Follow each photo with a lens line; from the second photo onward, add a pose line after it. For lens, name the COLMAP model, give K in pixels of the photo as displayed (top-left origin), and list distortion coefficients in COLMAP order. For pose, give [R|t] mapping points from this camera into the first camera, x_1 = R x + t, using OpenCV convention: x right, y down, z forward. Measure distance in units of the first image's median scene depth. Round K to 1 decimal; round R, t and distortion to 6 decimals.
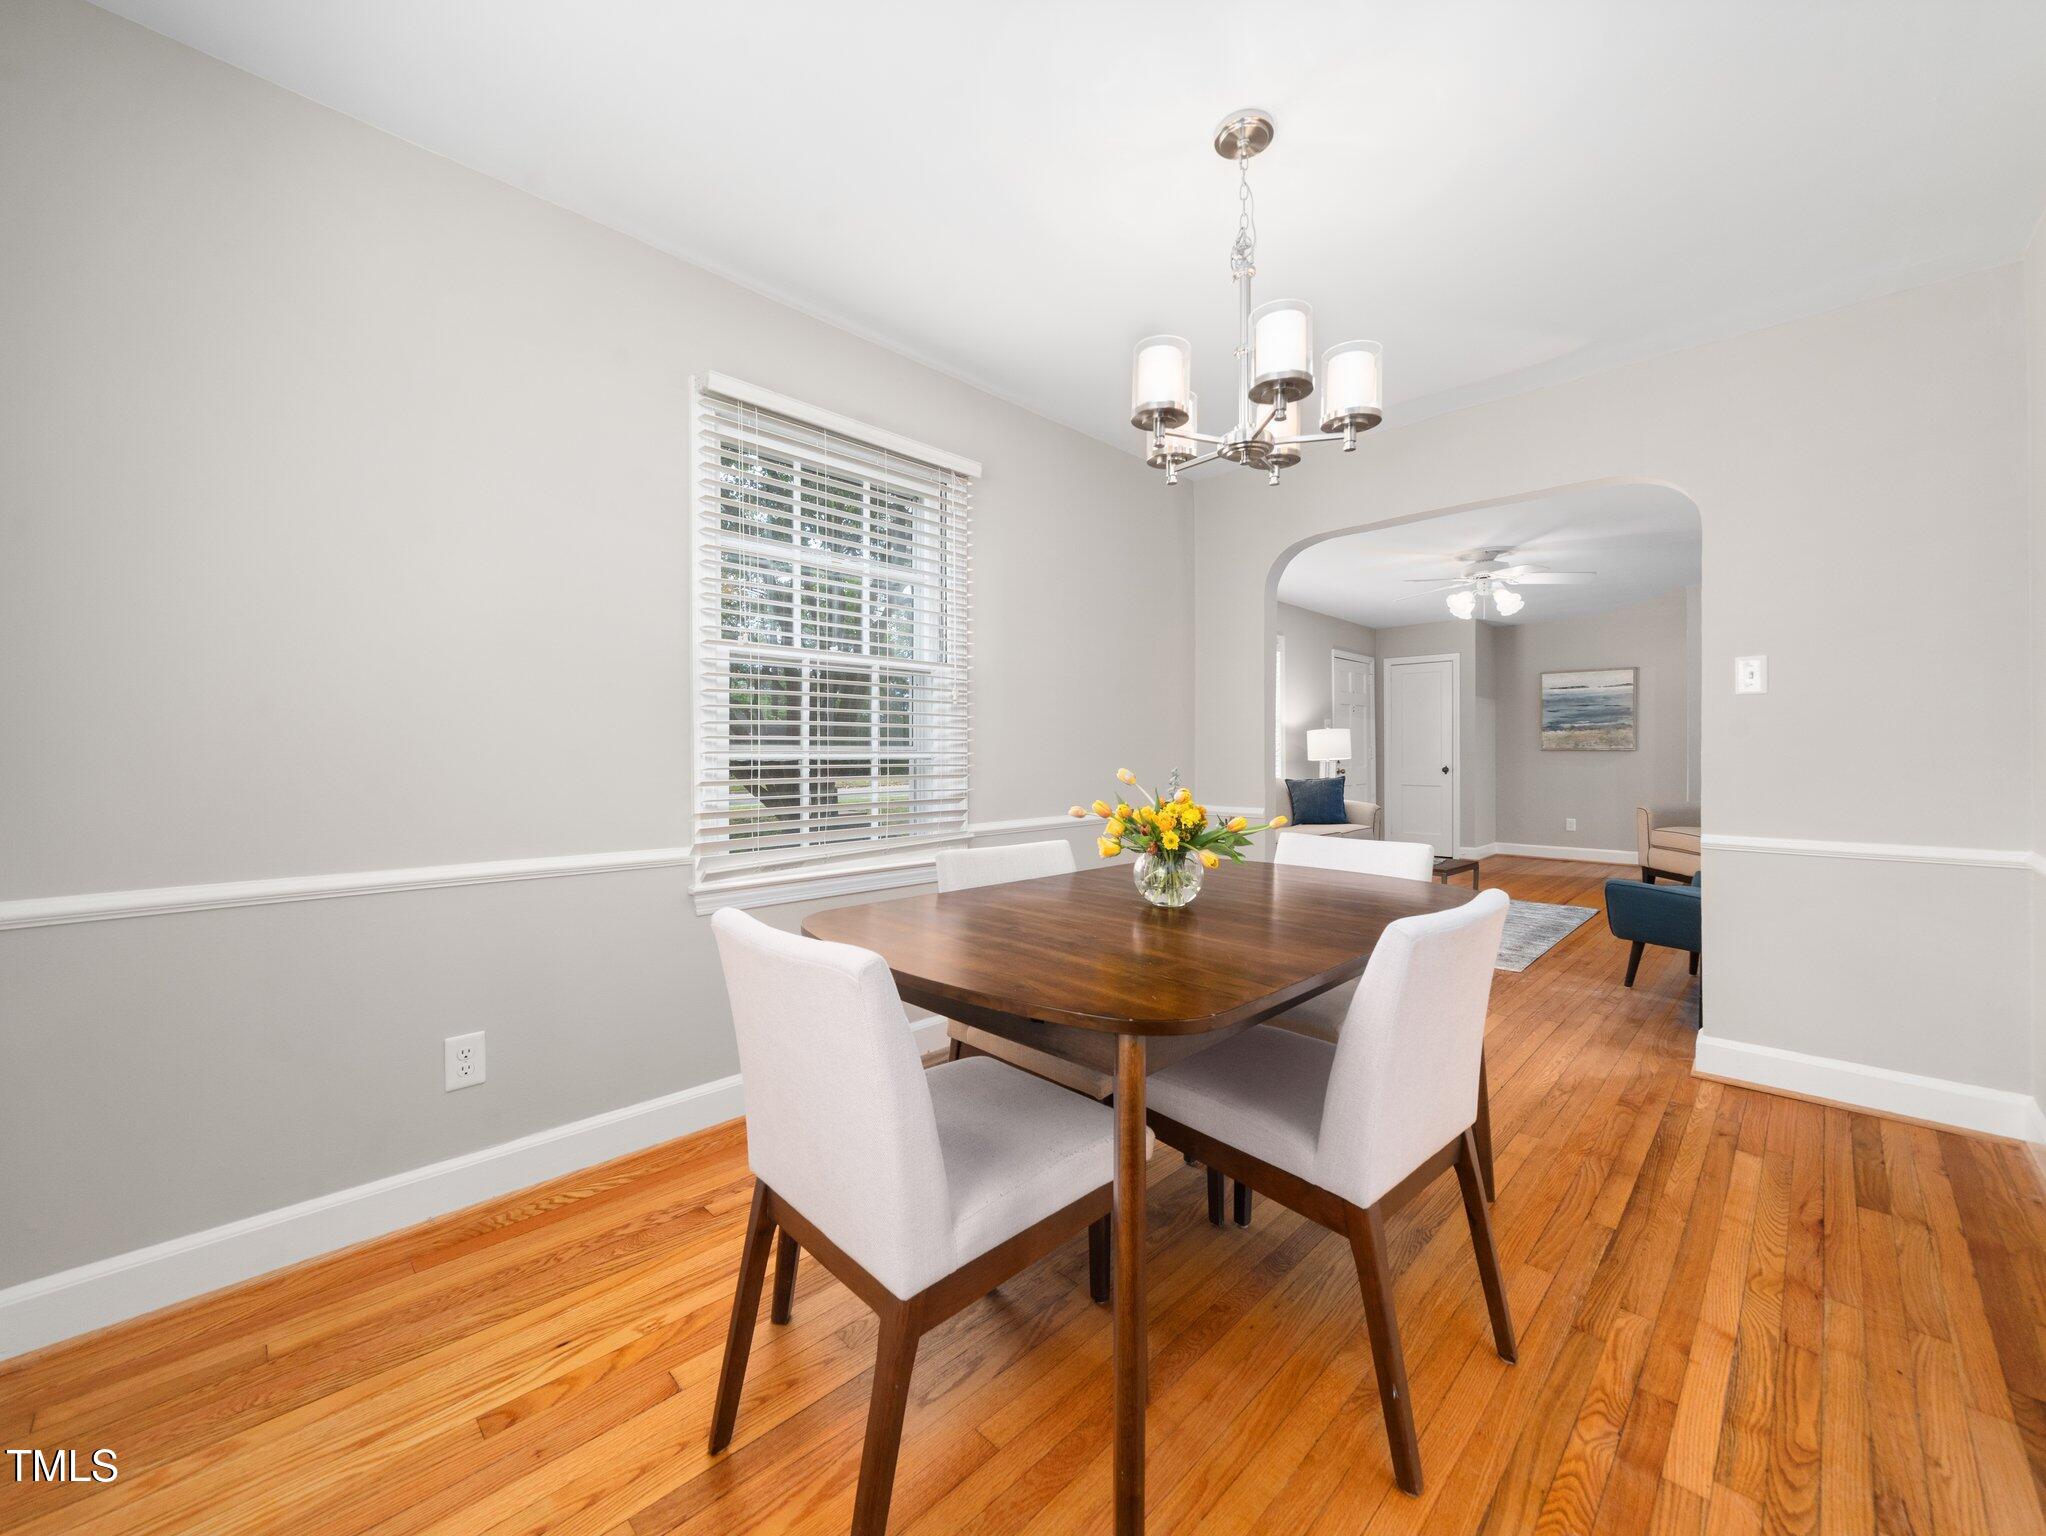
lens RADIAL K [[826.9, 0, 1020.7], [0, 826.9, 749.6], [0, 0, 1]] dist [0.002178, -0.000110]
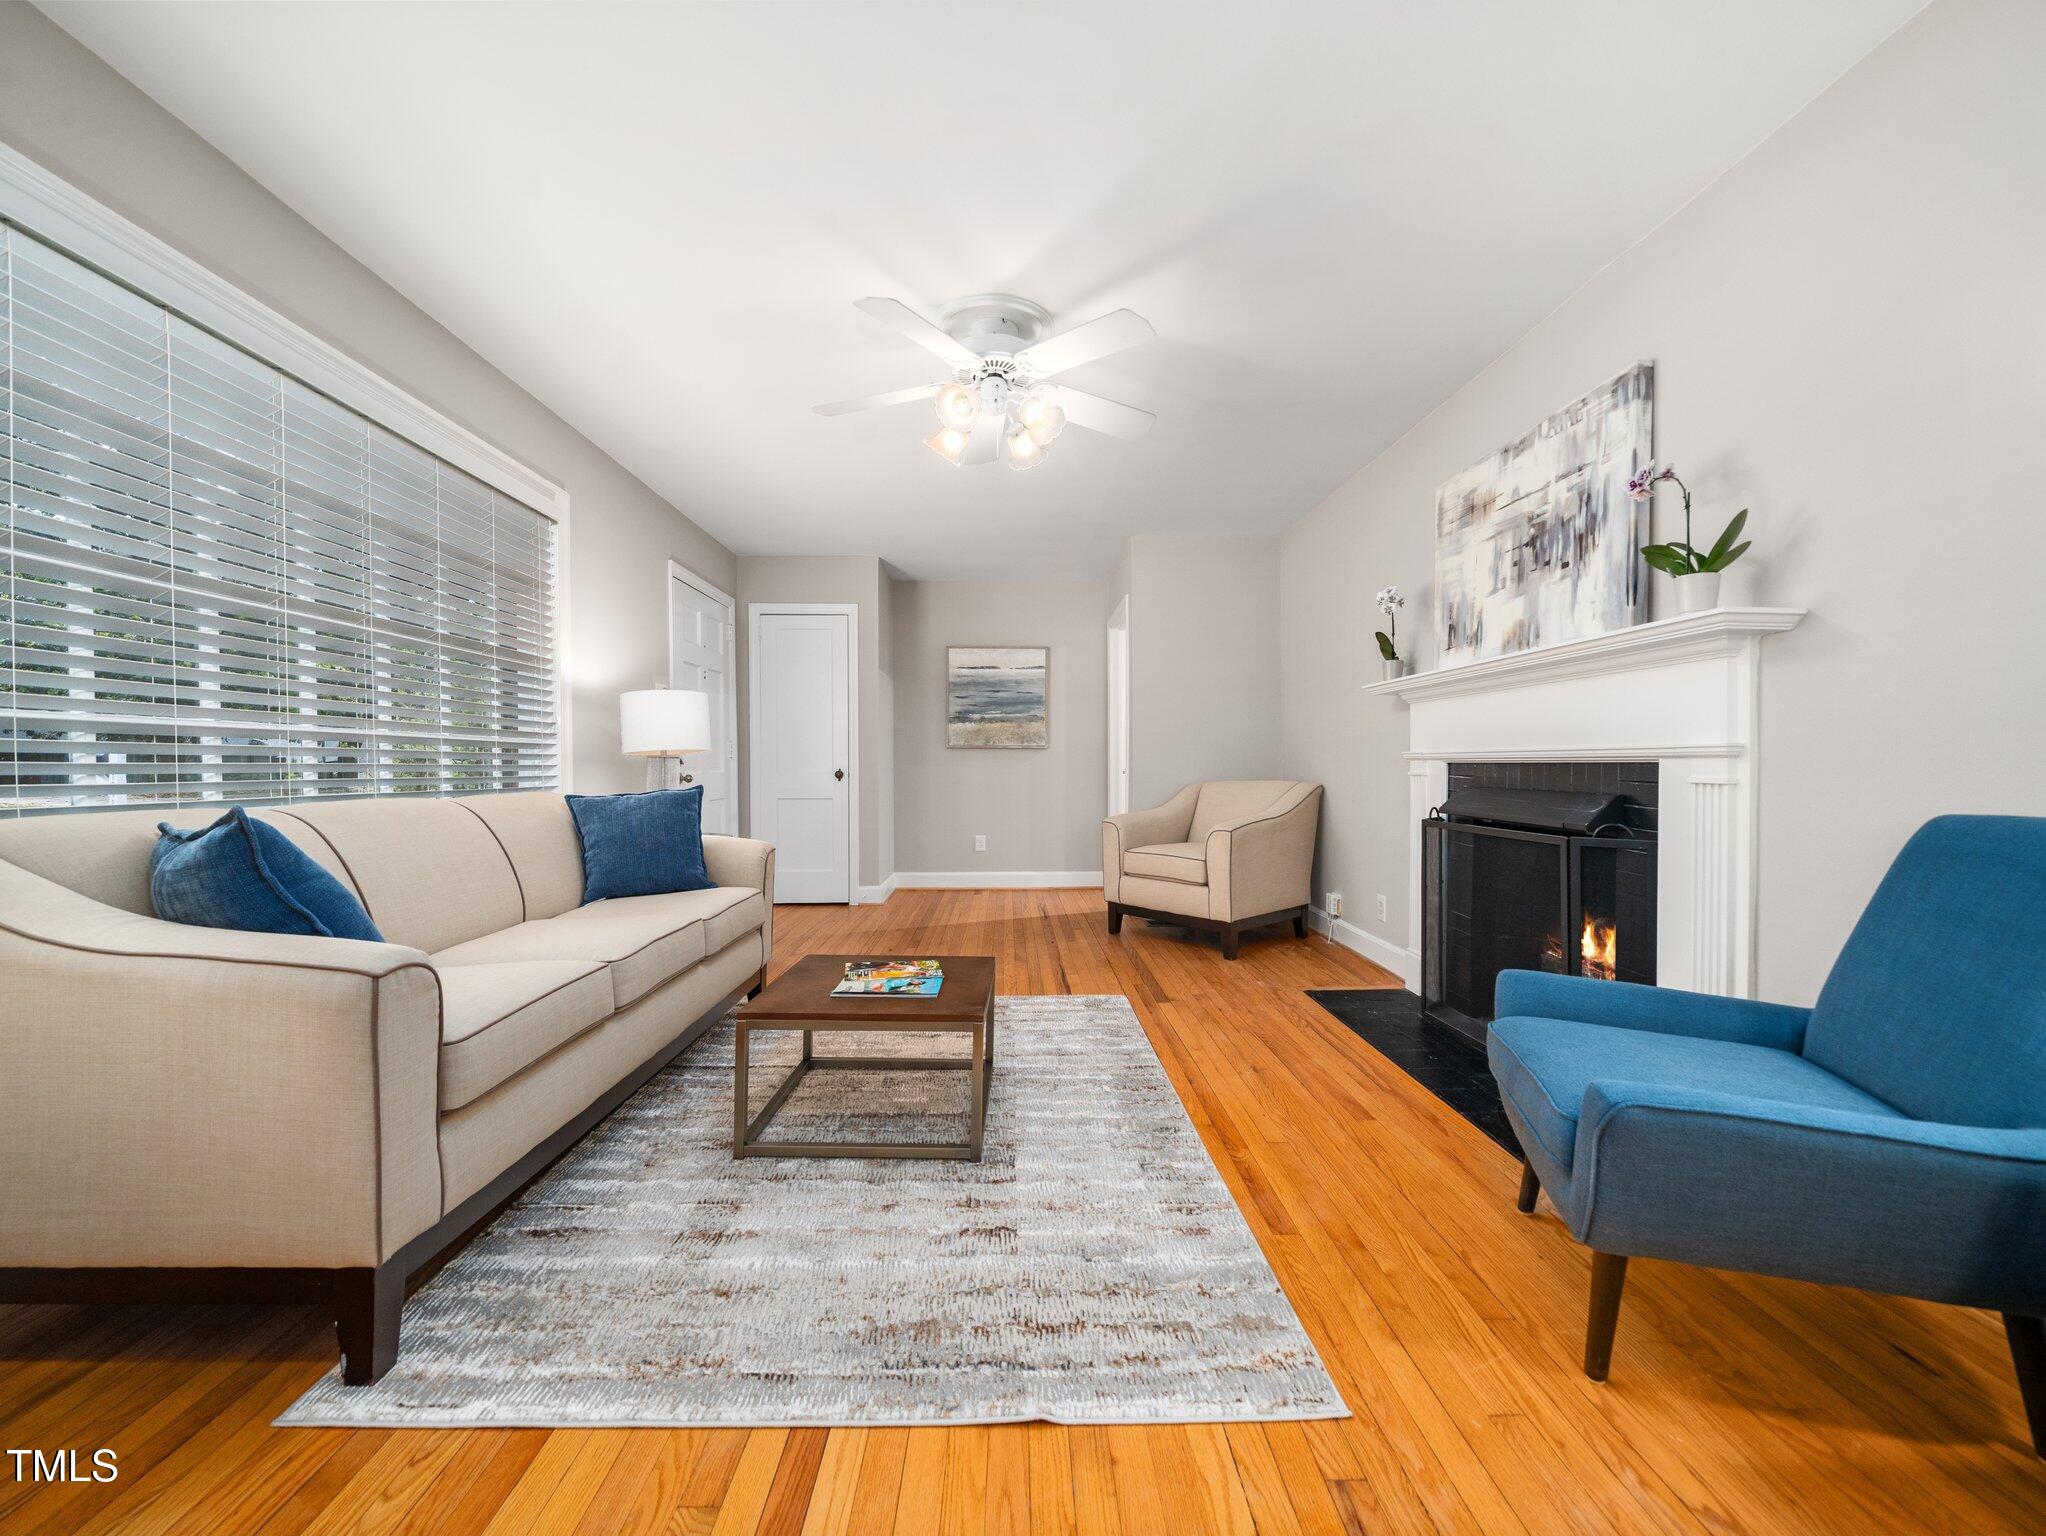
lens RADIAL K [[803.4, 0, 1030.5], [0, 803.4, 766.6], [0, 0, 1]] dist [-0.000848, -0.000473]
pose [[0.698112, -0.001980, 0.715986, 0.158694], [-0.001661, 0.999989, 0.004385, 0.015260], [-0.715987, -0.004250, 0.698101, 0.447917]]
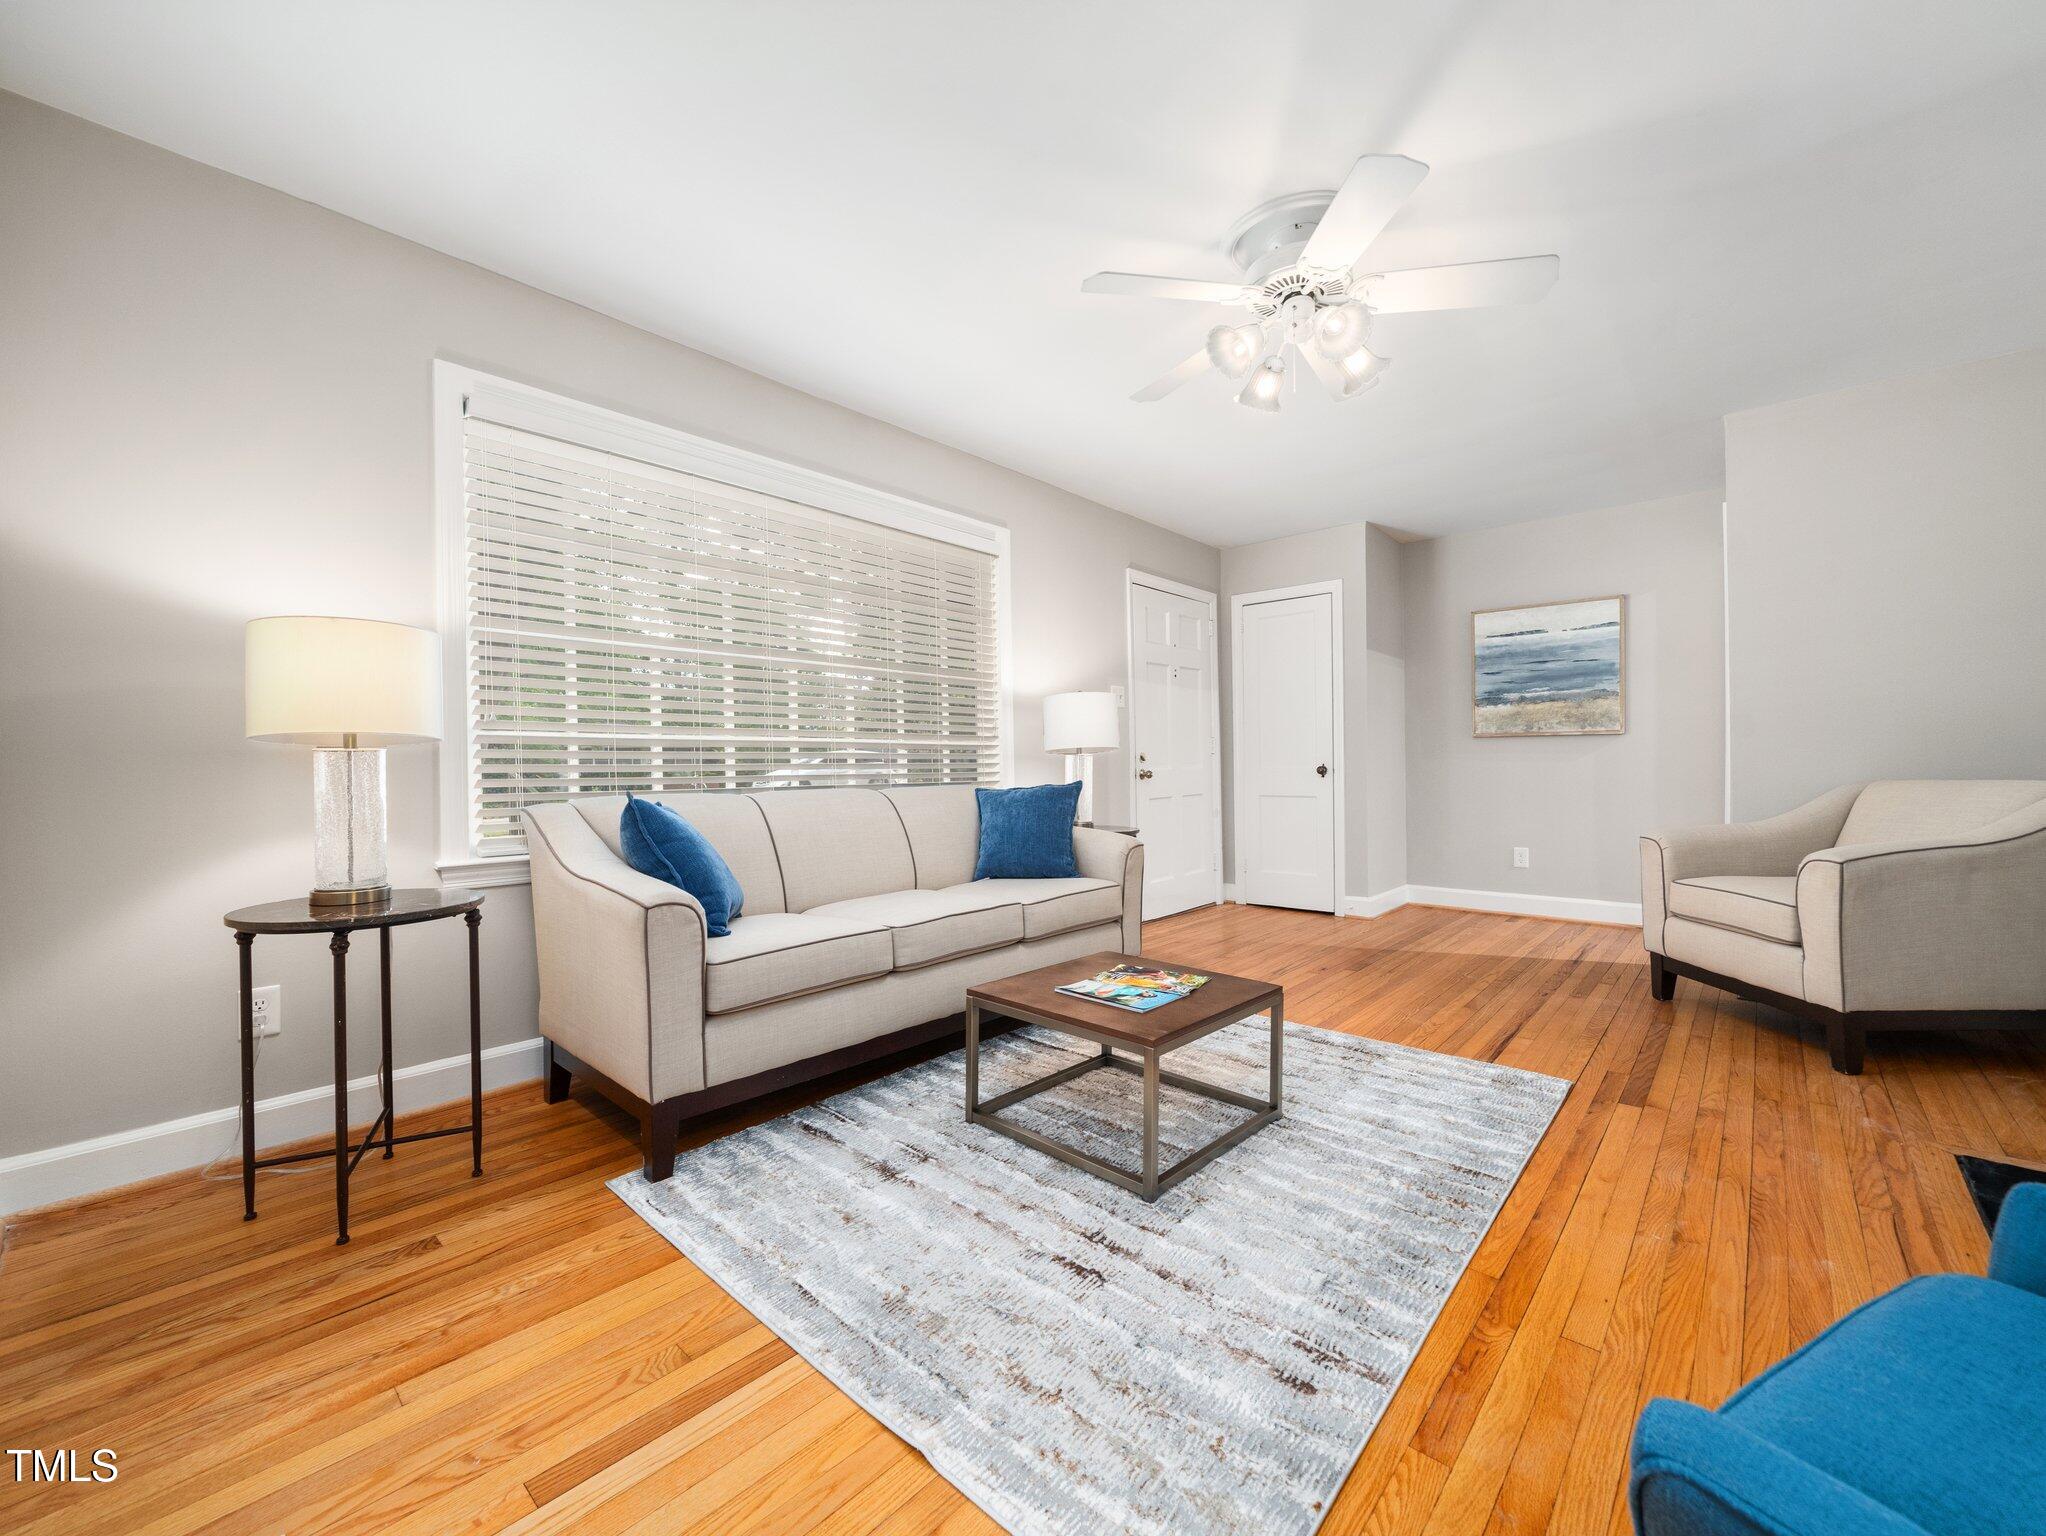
lens RADIAL K [[837.5, 0, 1021.7], [0, 837.5, 766.7], [0, 0, 1]] dist [-0.002062, -0.000330]
pose [[0.999230, -0.010853, 0.037703, 0.278539], [0.010601, 0.999920, 0.006858, 0.015631], [-0.037774, -0.006453, 0.999265, 0.403529]]
